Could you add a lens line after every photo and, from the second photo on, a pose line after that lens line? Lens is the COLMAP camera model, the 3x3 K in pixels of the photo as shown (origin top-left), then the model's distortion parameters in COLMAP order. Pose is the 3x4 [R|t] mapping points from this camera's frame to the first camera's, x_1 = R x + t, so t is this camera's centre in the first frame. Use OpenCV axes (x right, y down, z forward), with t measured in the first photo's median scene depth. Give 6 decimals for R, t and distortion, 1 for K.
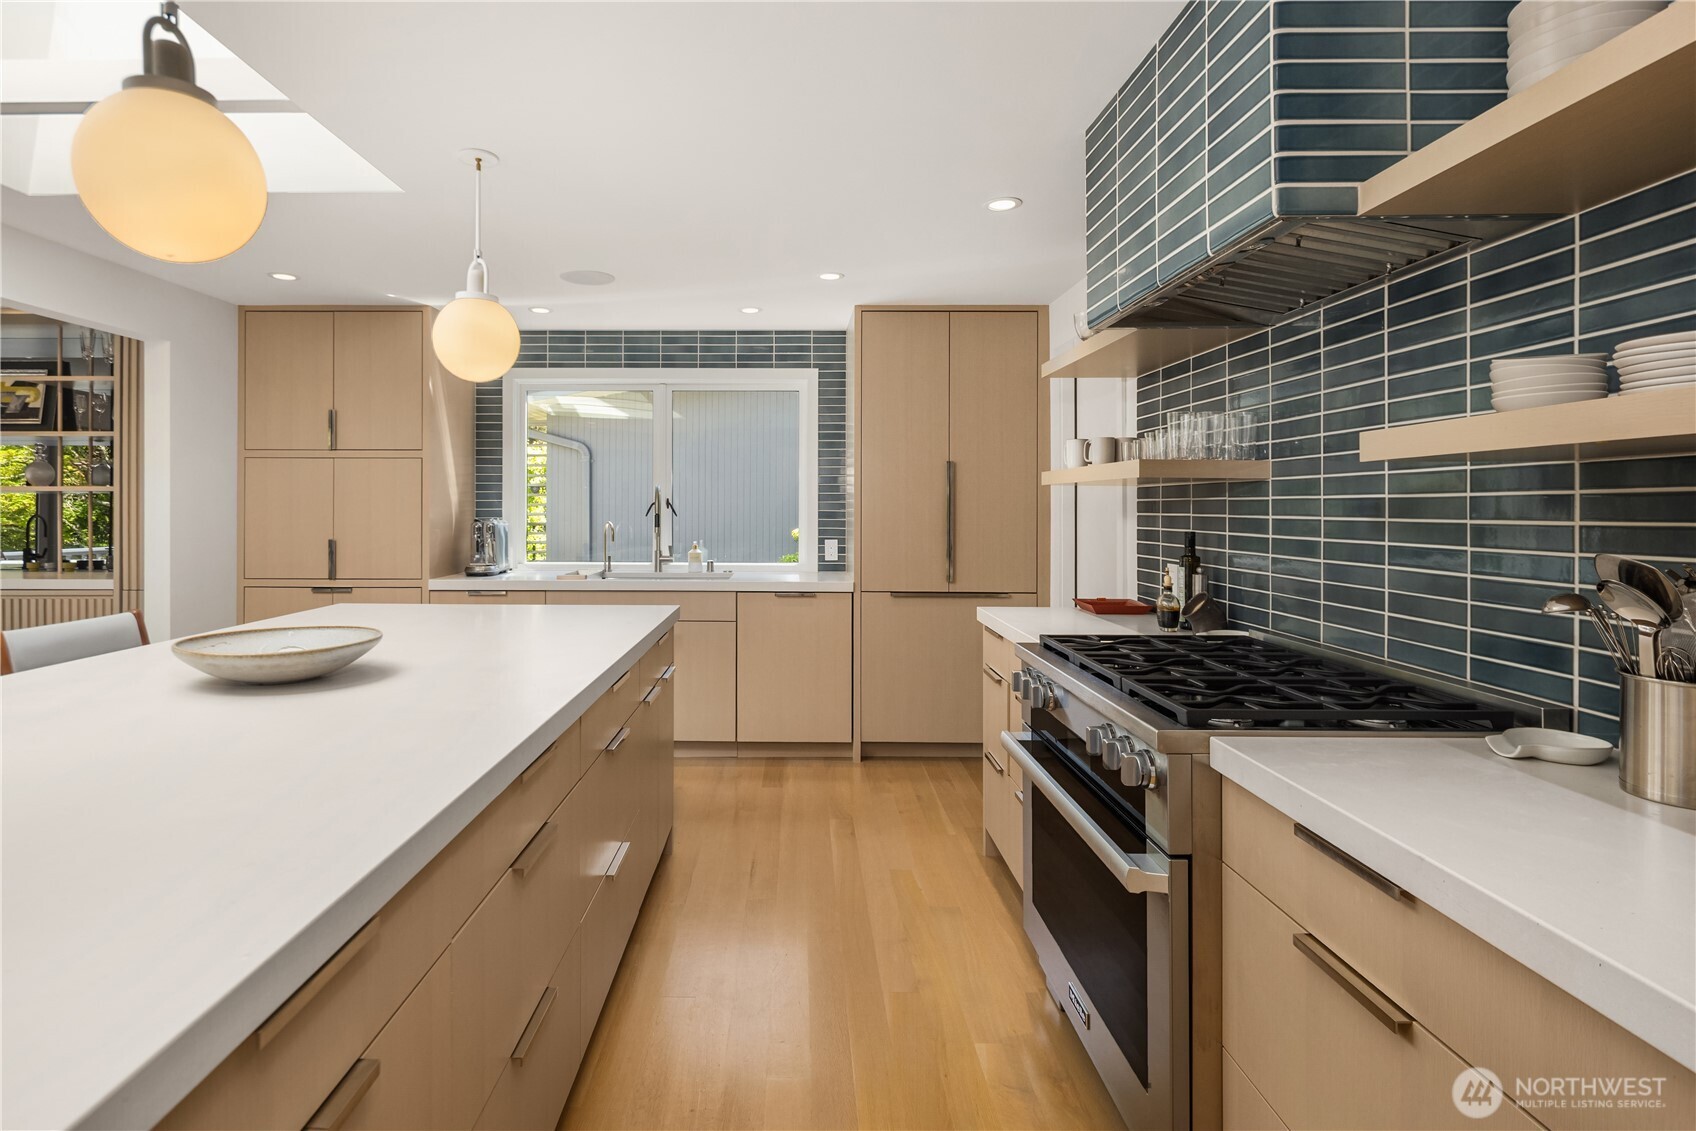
lens RADIAL K [[830.0, 0, 795.0], [0, 830.0, 555.8], [0, 0, 1]] dist [-0.023795, 0.000128]
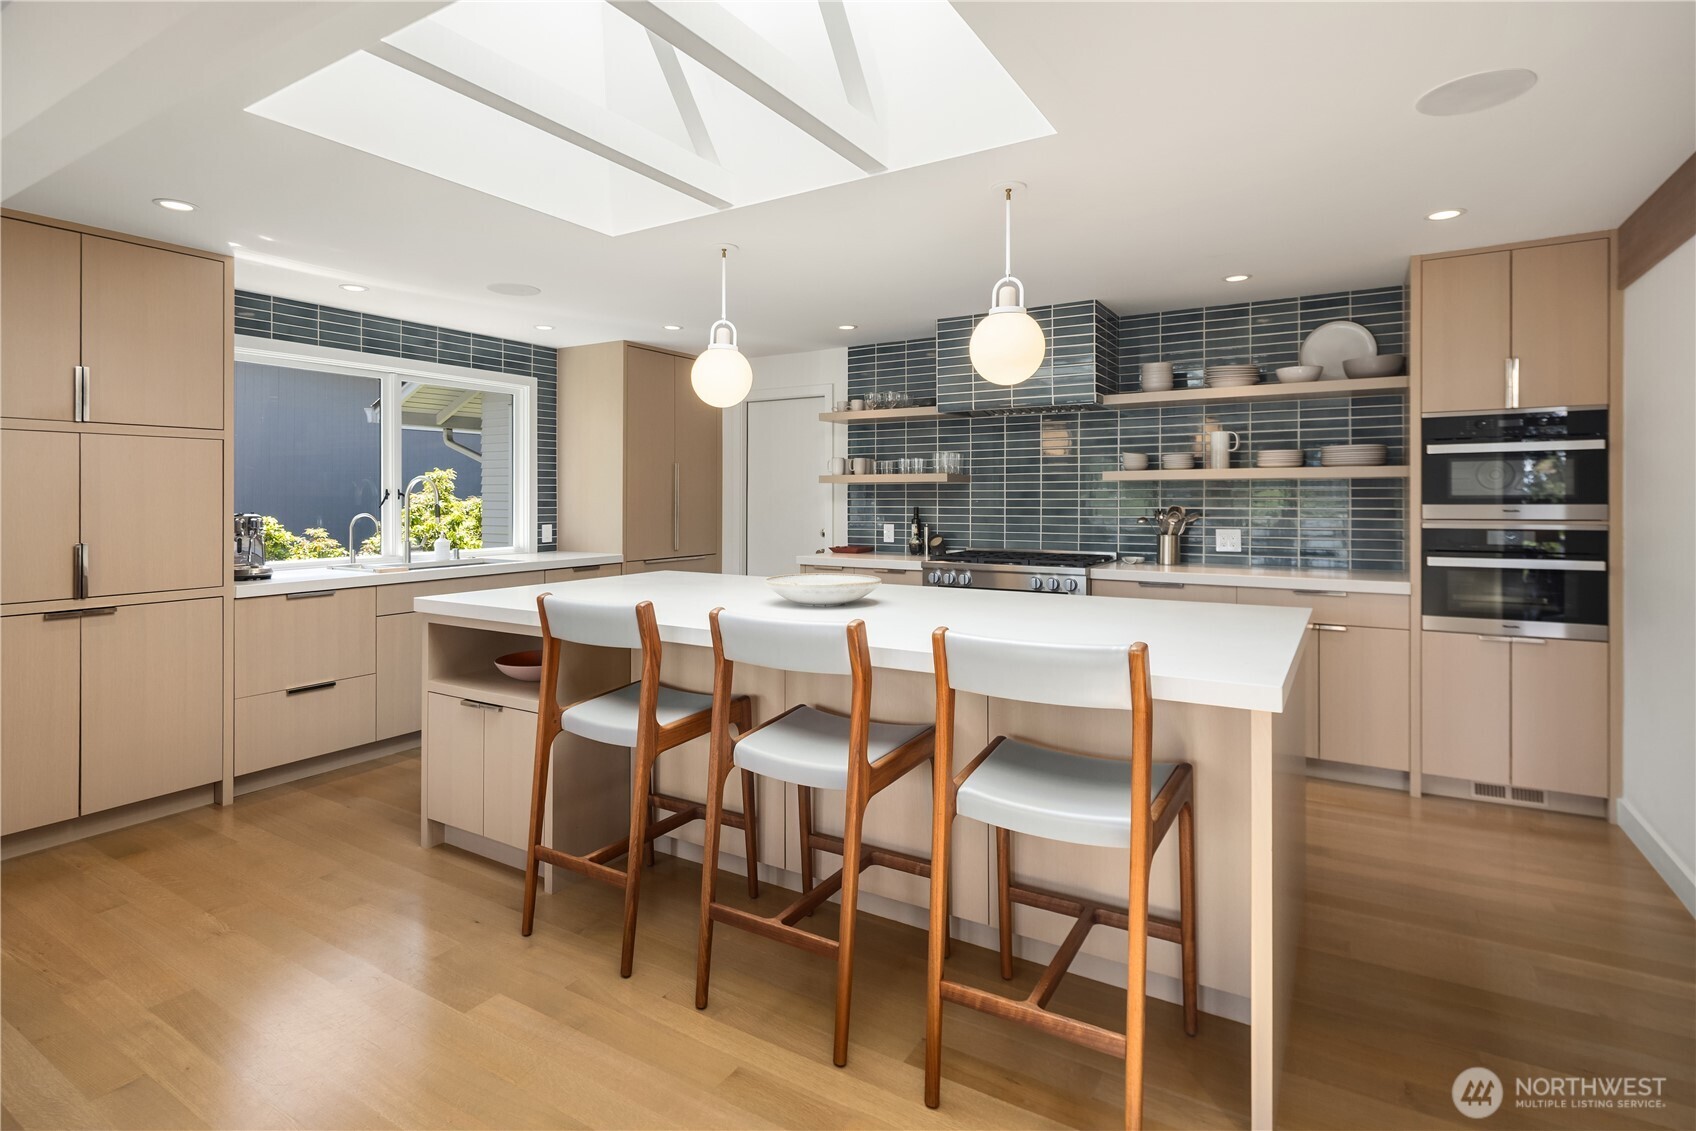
lens RADIAL K [[829.1, 0, 842.5], [0, 829.1, 499.6], [0, 0, 1]] dist [0.017817, -0.000002]
pose [[0.524582, -0.007598, 0.851326, -0.739743], [0.053921, 0.998249, -0.024316, -0.003607], [-0.849651, 0.058660, 0.524073, 0.034889]]
